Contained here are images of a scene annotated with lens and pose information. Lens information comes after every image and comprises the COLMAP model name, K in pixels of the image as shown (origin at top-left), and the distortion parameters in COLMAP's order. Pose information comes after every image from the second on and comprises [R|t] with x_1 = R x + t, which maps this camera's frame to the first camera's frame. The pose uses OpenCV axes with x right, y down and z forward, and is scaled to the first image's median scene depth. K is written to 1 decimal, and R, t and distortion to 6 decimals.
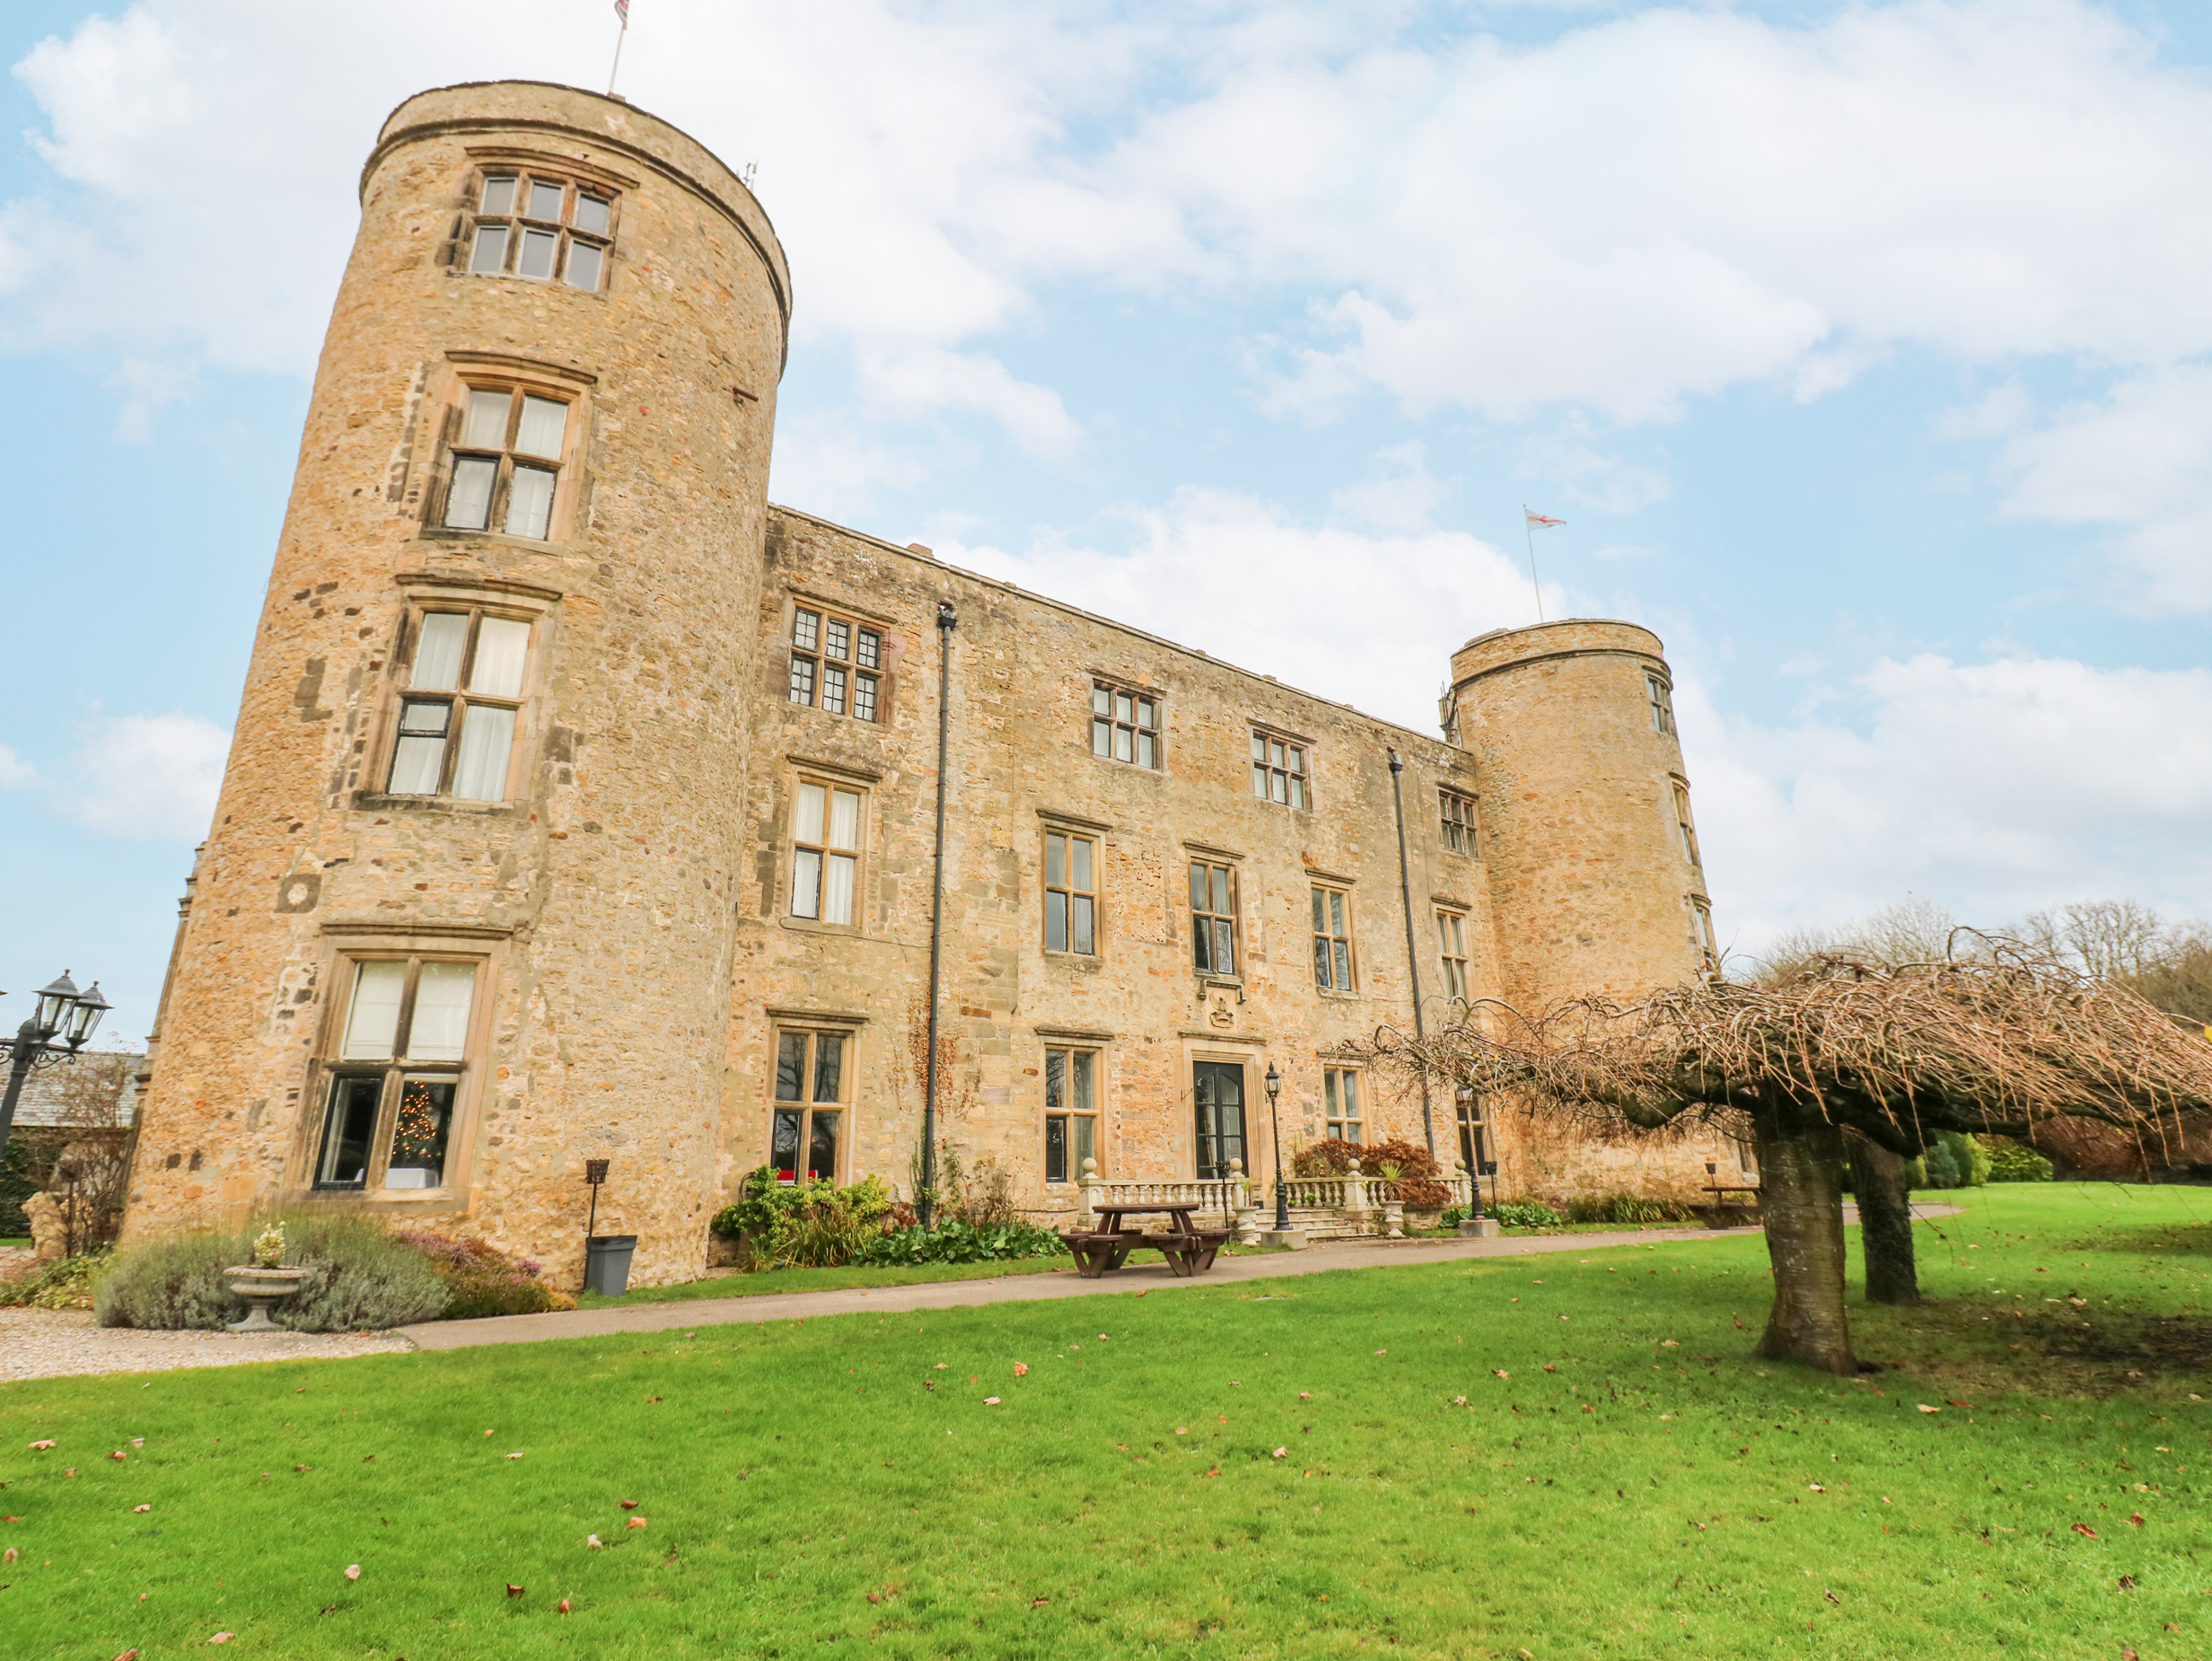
lens RADIAL K [[1093.6, 0, 1107.6], [0, 1093.6, 820.5], [0, 0, 1]] dist [-0.004744, -0.003035]
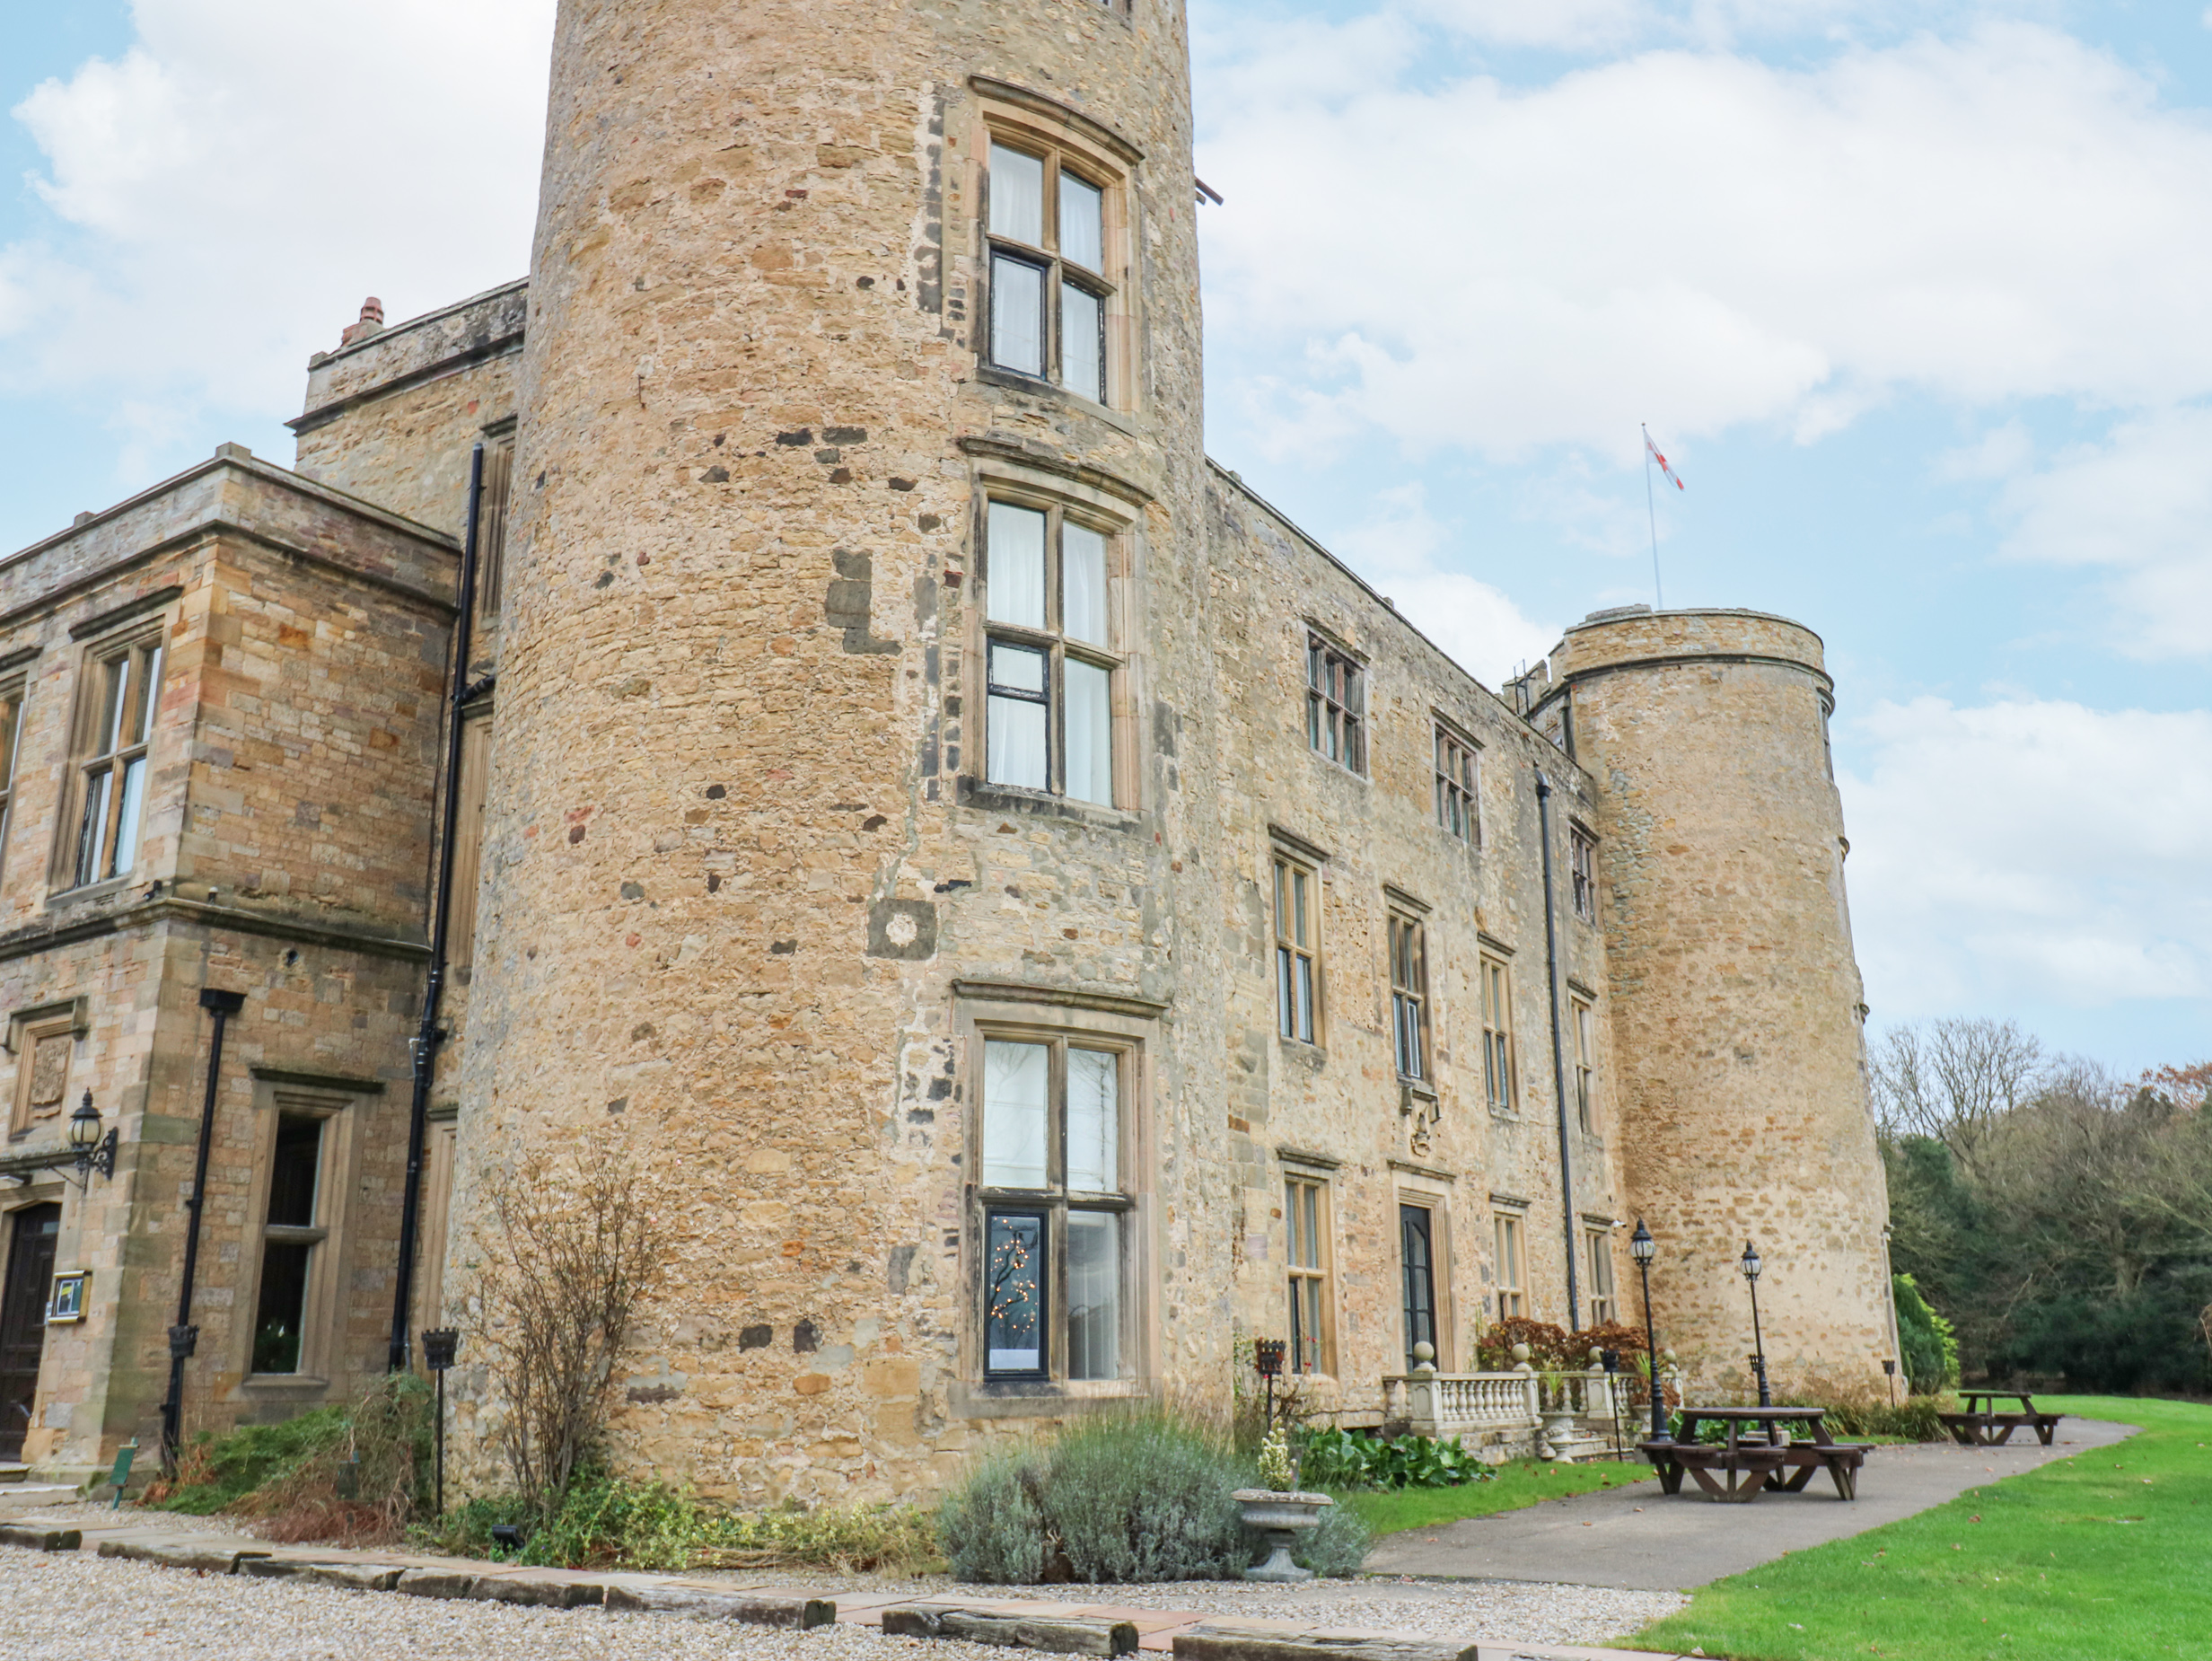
lens RADIAL K [[1845.3, 0, 1107.4], [0, 1845.3, 817.6], [0, 0, 1]] dist [0.023480, 0.004104]
pose [[0.938777, 0.110319, 0.326386, -0.873497], [-0.119841, 0.992751, 0.009143, -0.020853], [-0.323011, -0.047698, 0.945192, -0.070150]]
